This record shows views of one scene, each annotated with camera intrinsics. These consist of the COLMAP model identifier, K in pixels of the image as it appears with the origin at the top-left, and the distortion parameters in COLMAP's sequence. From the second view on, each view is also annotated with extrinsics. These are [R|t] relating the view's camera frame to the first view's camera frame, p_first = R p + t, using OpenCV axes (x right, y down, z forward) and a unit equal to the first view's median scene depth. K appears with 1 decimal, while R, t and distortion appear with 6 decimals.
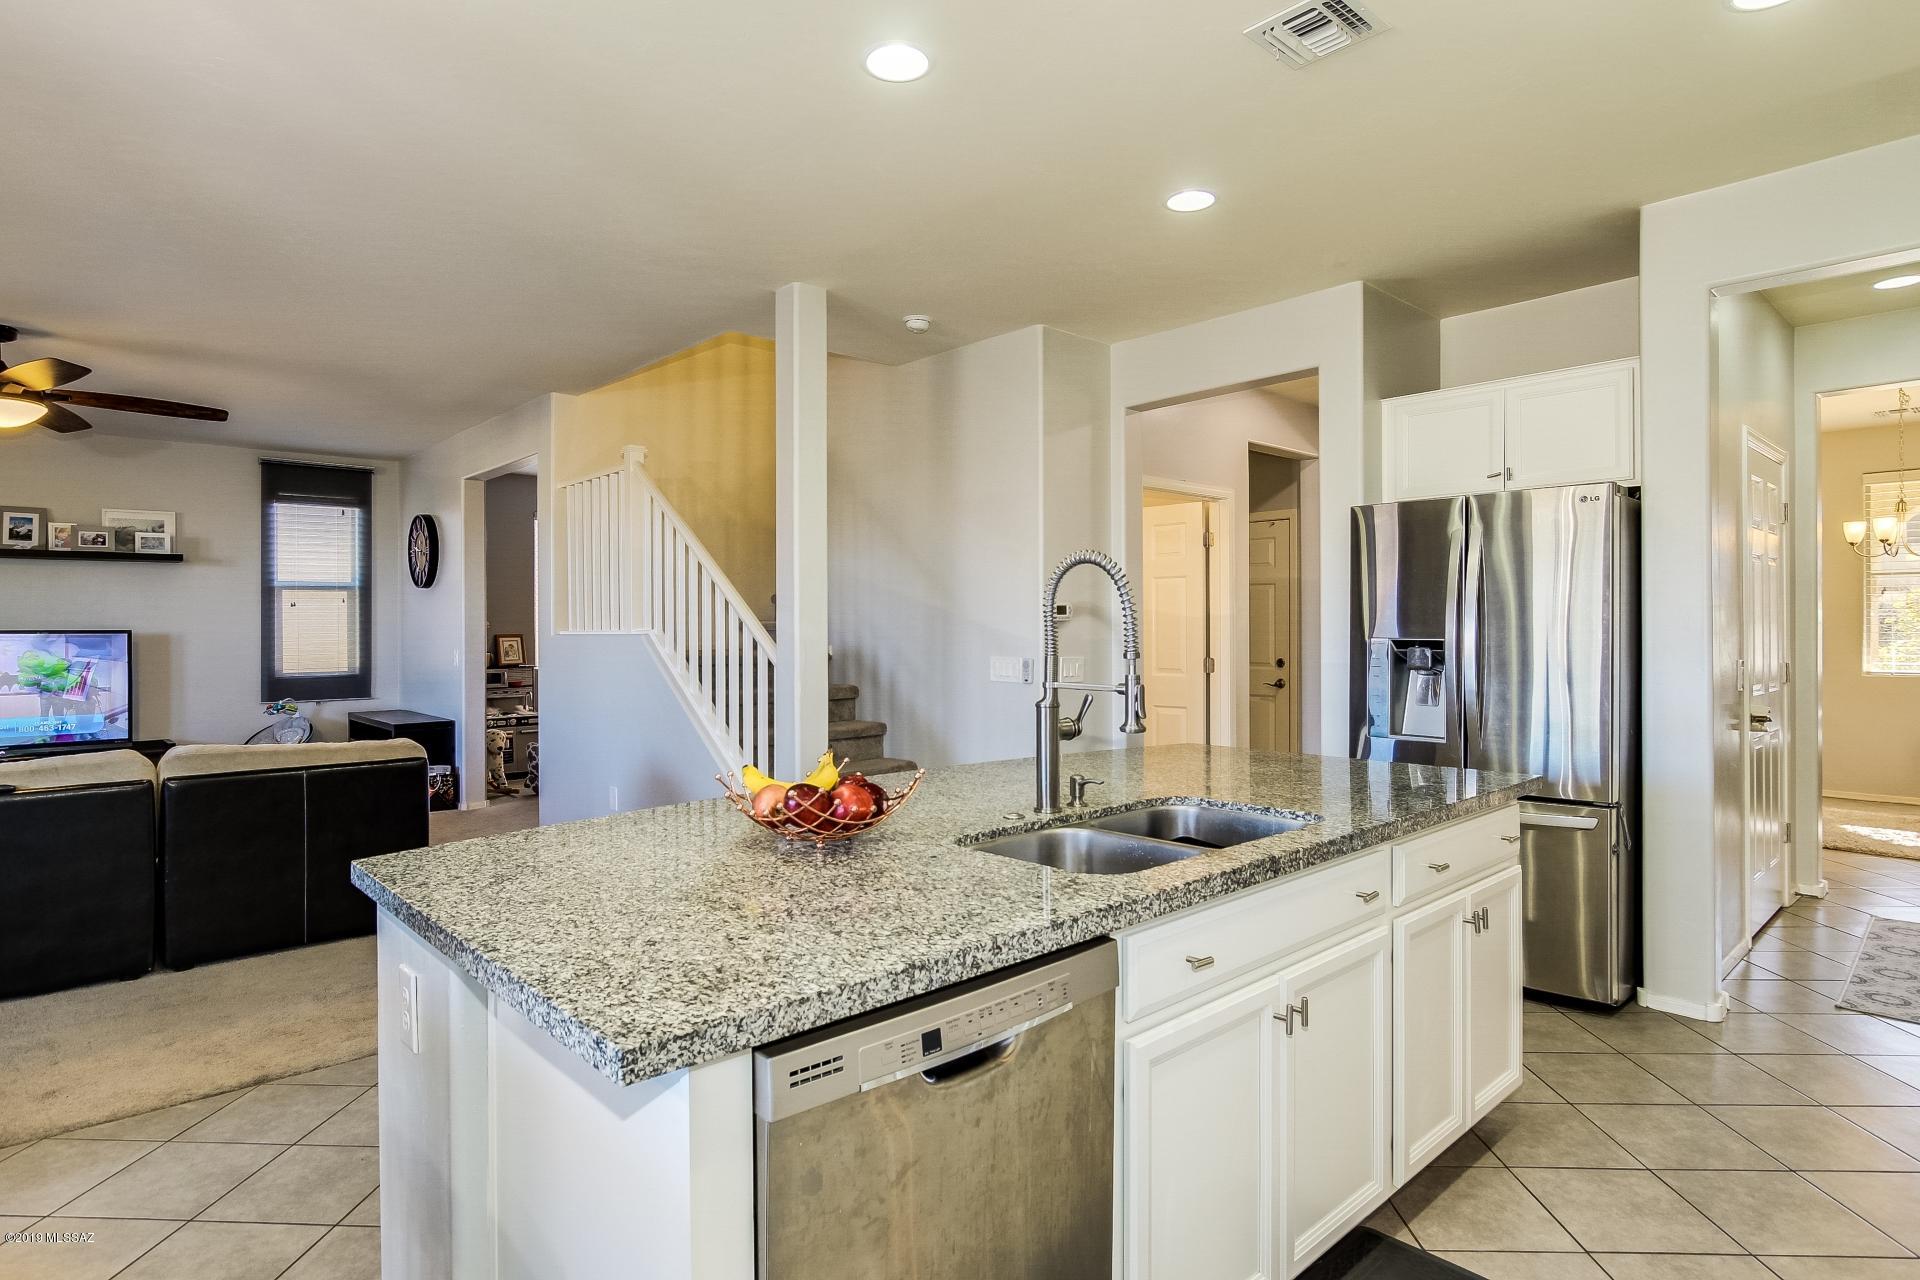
lens RADIAL K [[1033.4, 0, 943.6], [0, 1033.4, 624.8], [0, 0, 1]] dist [-0.009238, 0.002738]
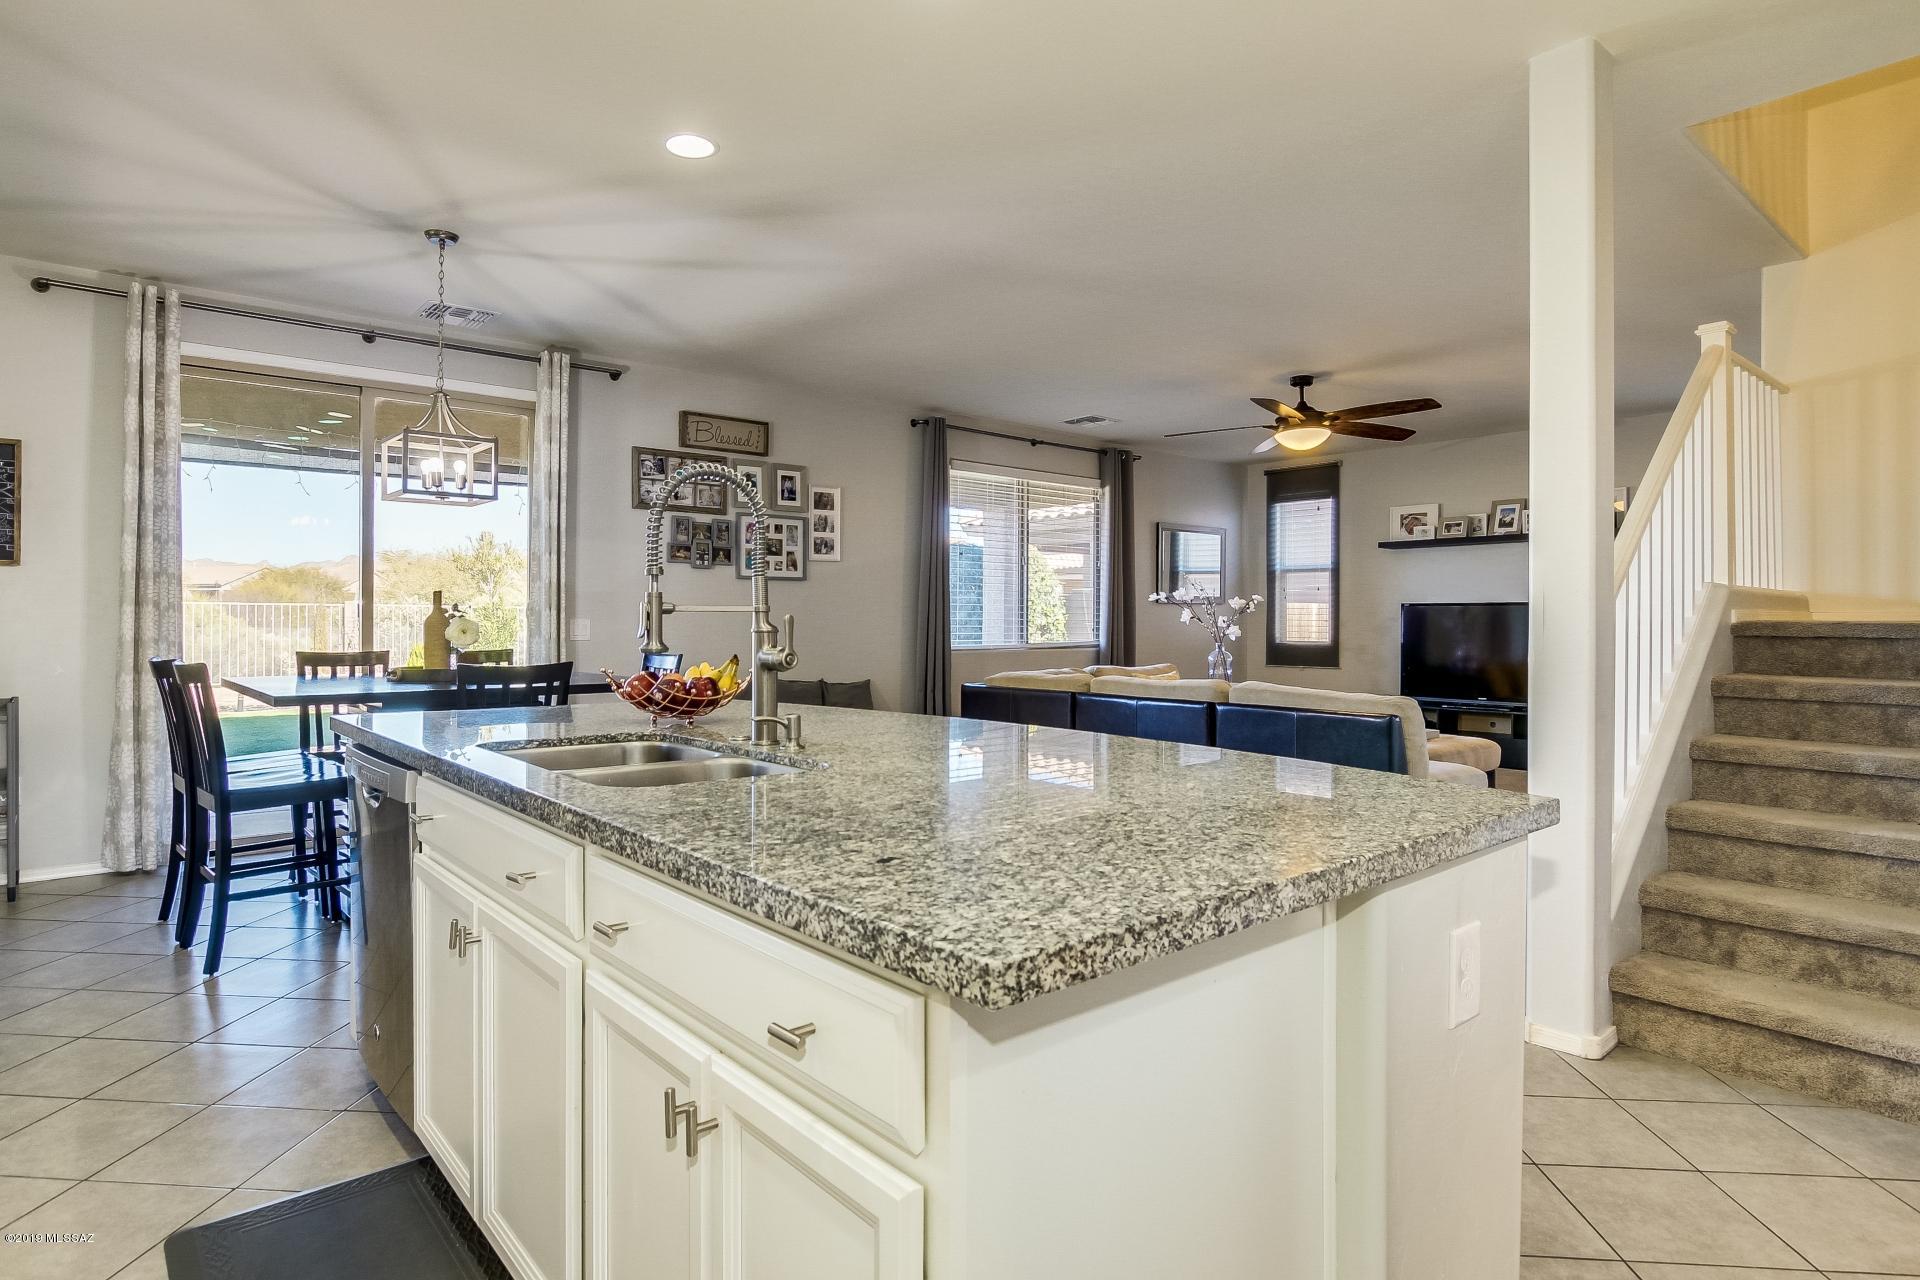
lens RADIAL K [[1033.4, 0, 948.6], [0, 1033.4, 620.8], [0, 0, 1]] dist [-0.009238, 0.002738]
pose [[-0.035642, 0.005184, -0.999351, 0.308230], [0.001411, 0.999986, 0.005137, 0.017947], [0.999364, -0.001227, -0.035649, 0.375526]]
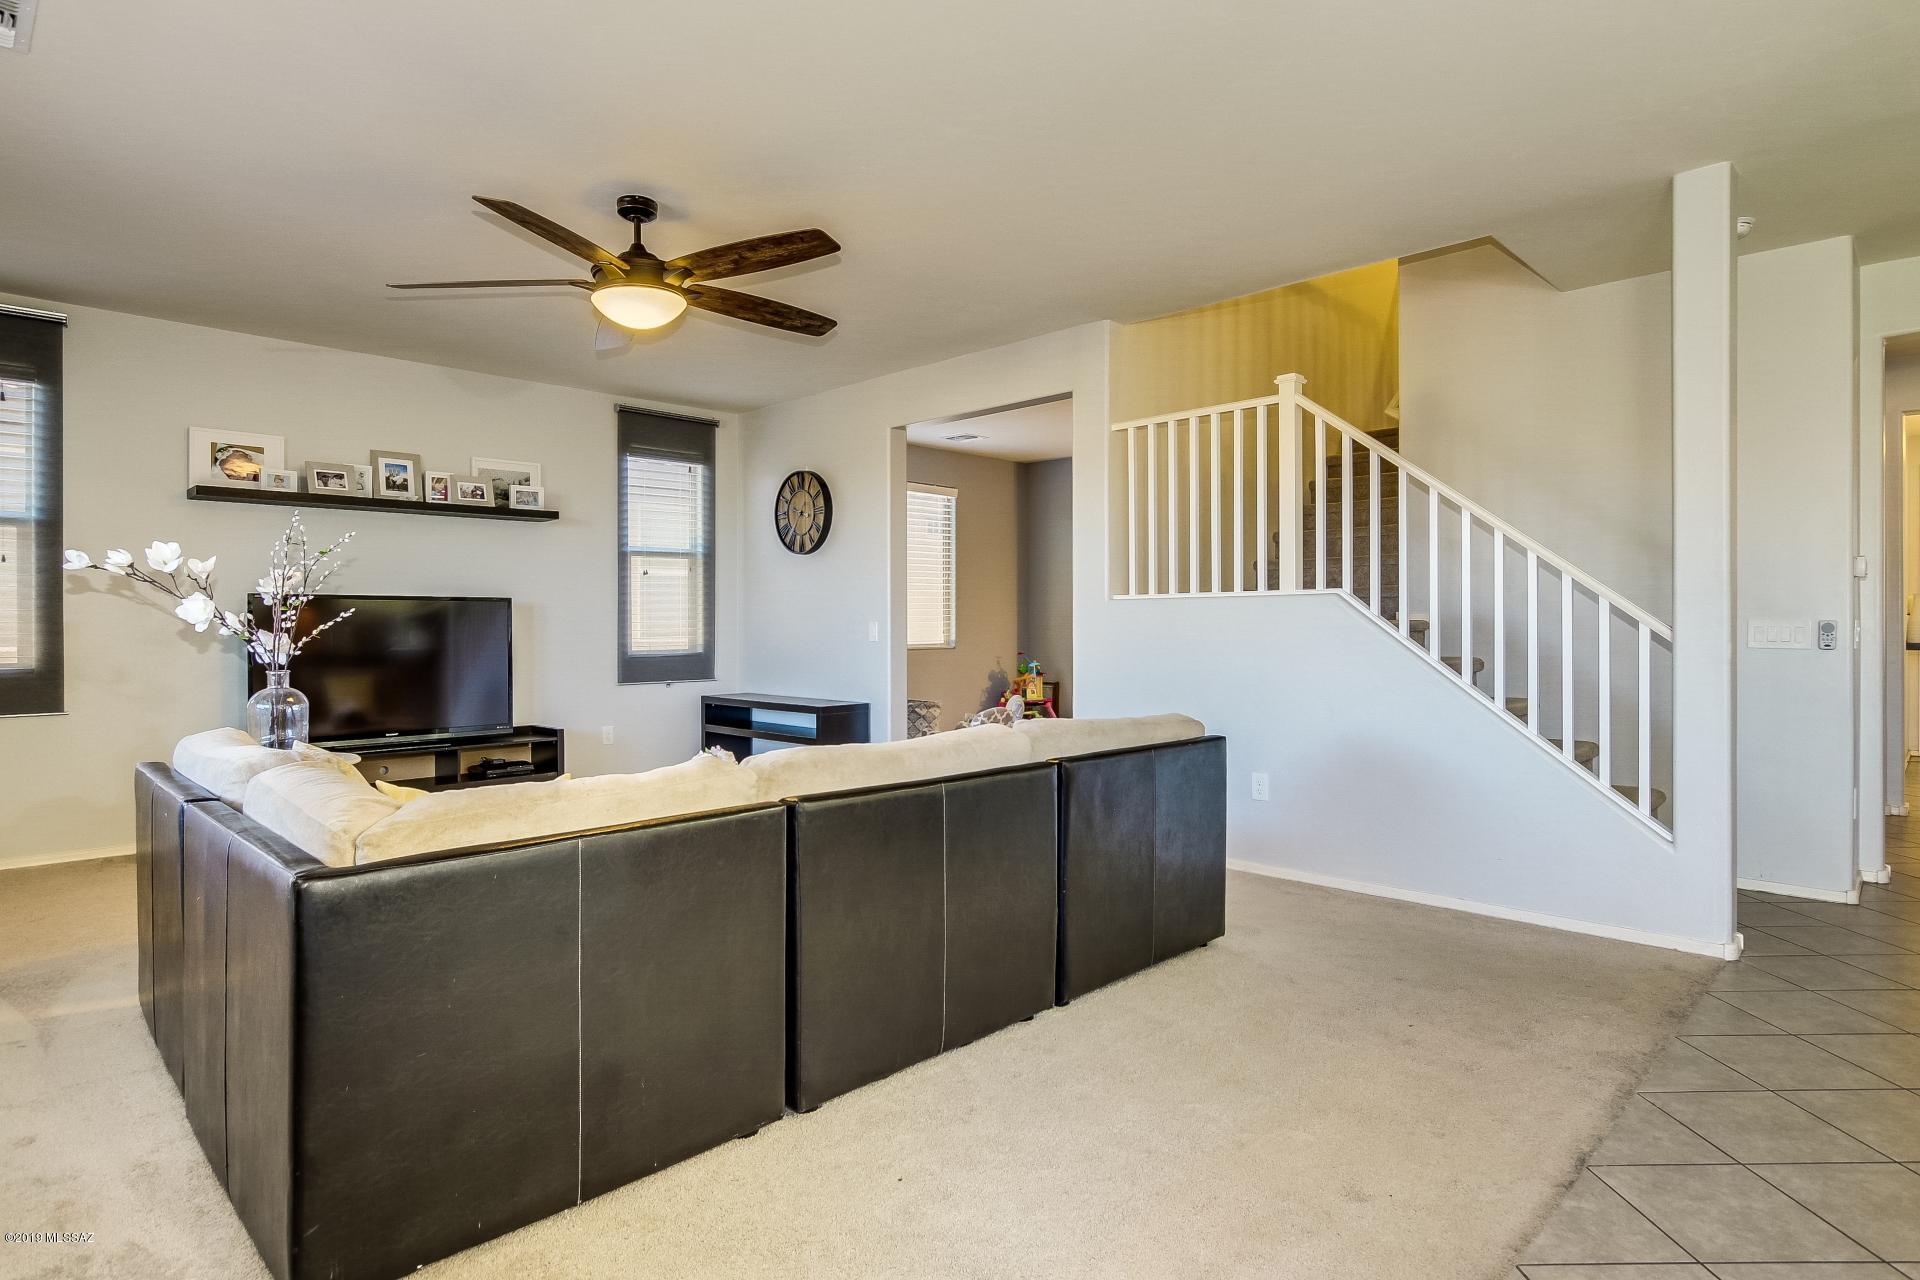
lens RADIAL K [[1033.4, 0, 925.6], [0, 1033.4, 635.7], [0, 0, 1]] dist [-0.009238, 0.002738]
pose [[0.999466, 0.009214, 0.031343, -0.463687], [-0.009890, 0.999720, 0.021502, 0.014019], [-0.031136, -0.021800, 0.999277, 0.125134]]
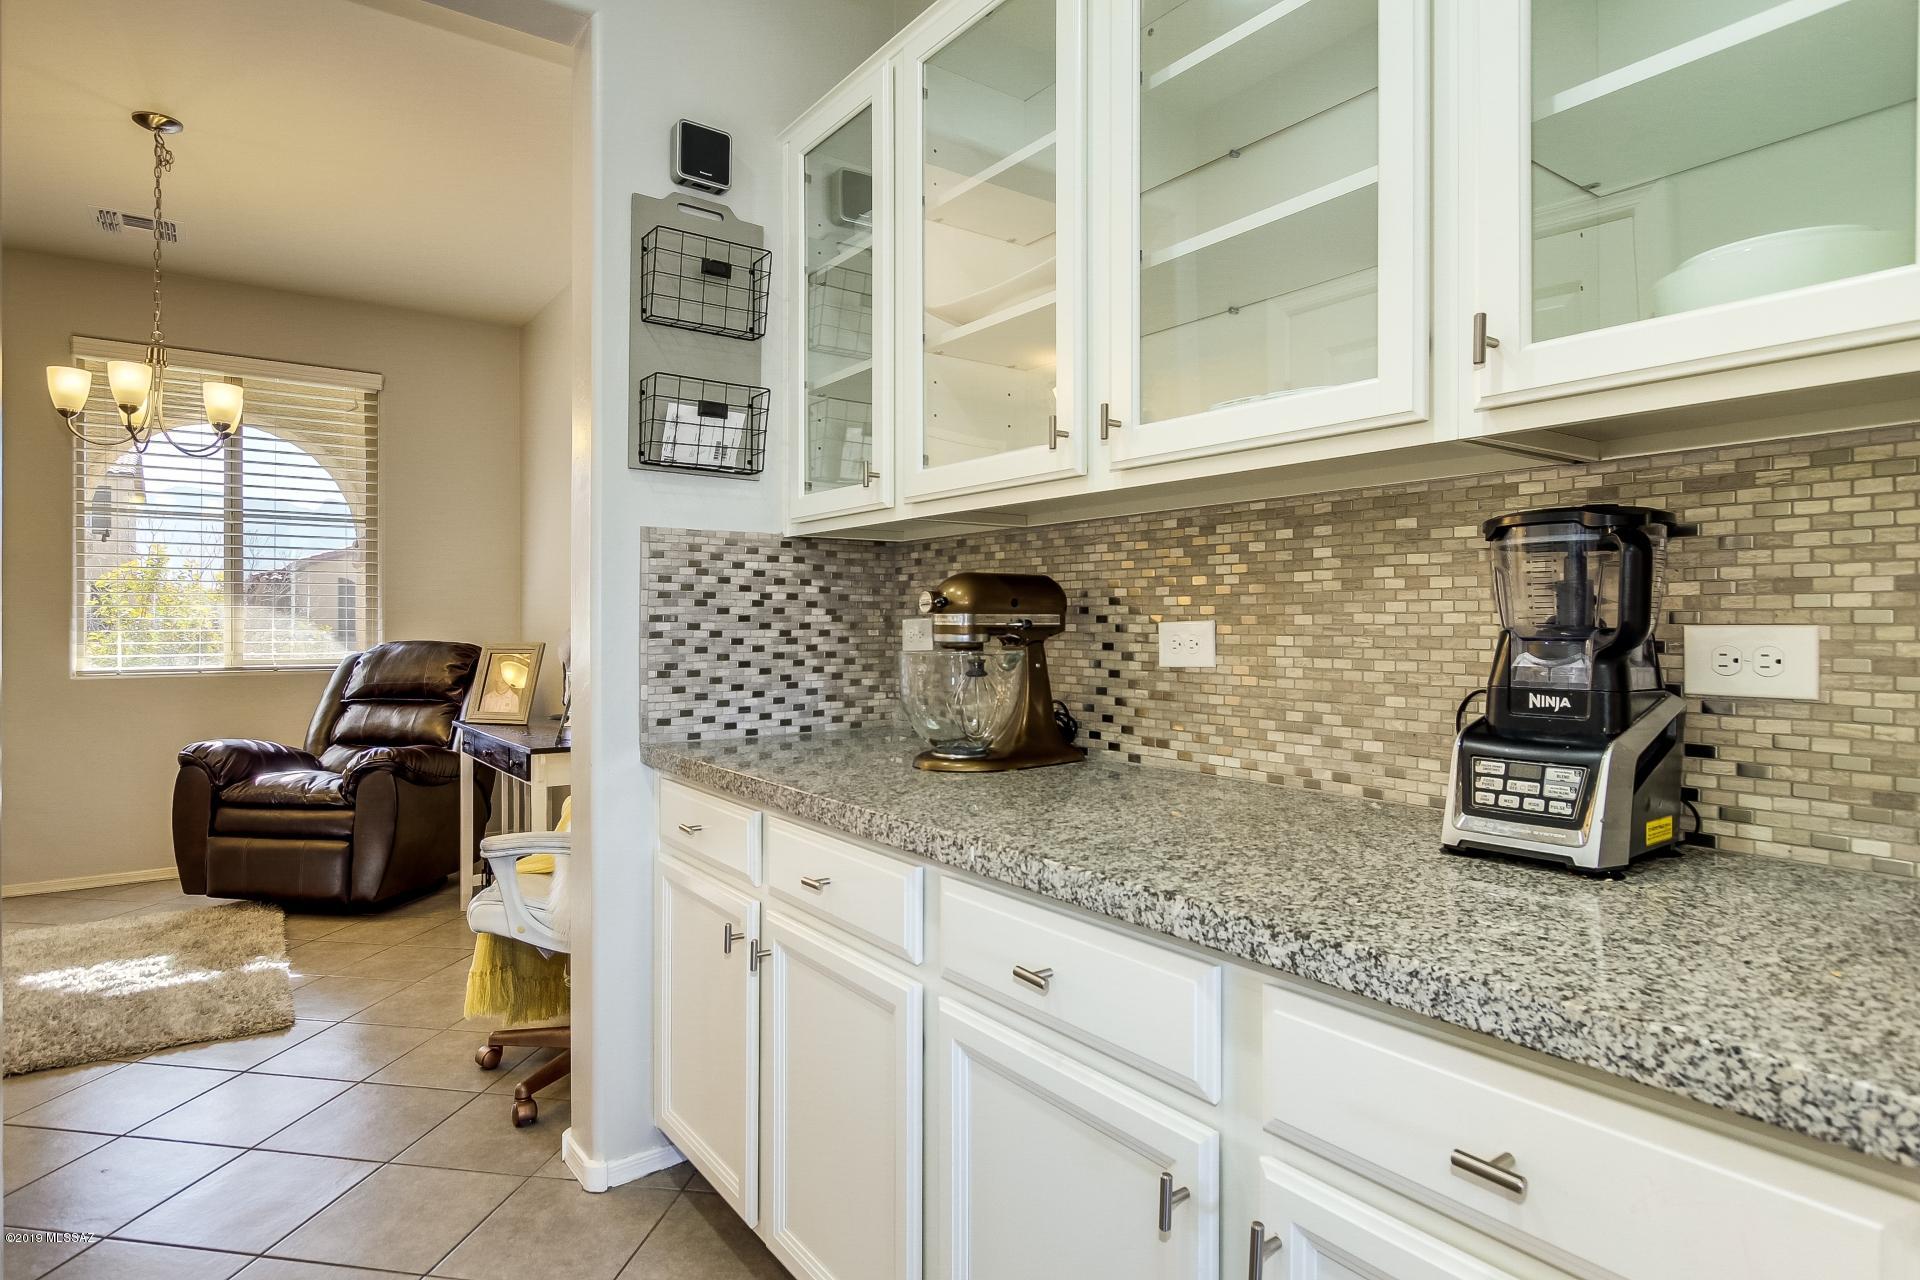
lens RADIAL K [[1033.4, 0, 961.0], [0, 1033.4, 625.0], [0, 0, 1]] dist [-0.009238, 0.002738]
pose [[0.102748, 0.004350, 0.994698, 0.373713], [-0.007002, 0.999969, -0.003650, 0.017619], [-0.994683, -0.006590, 0.102775, 0.448520]]
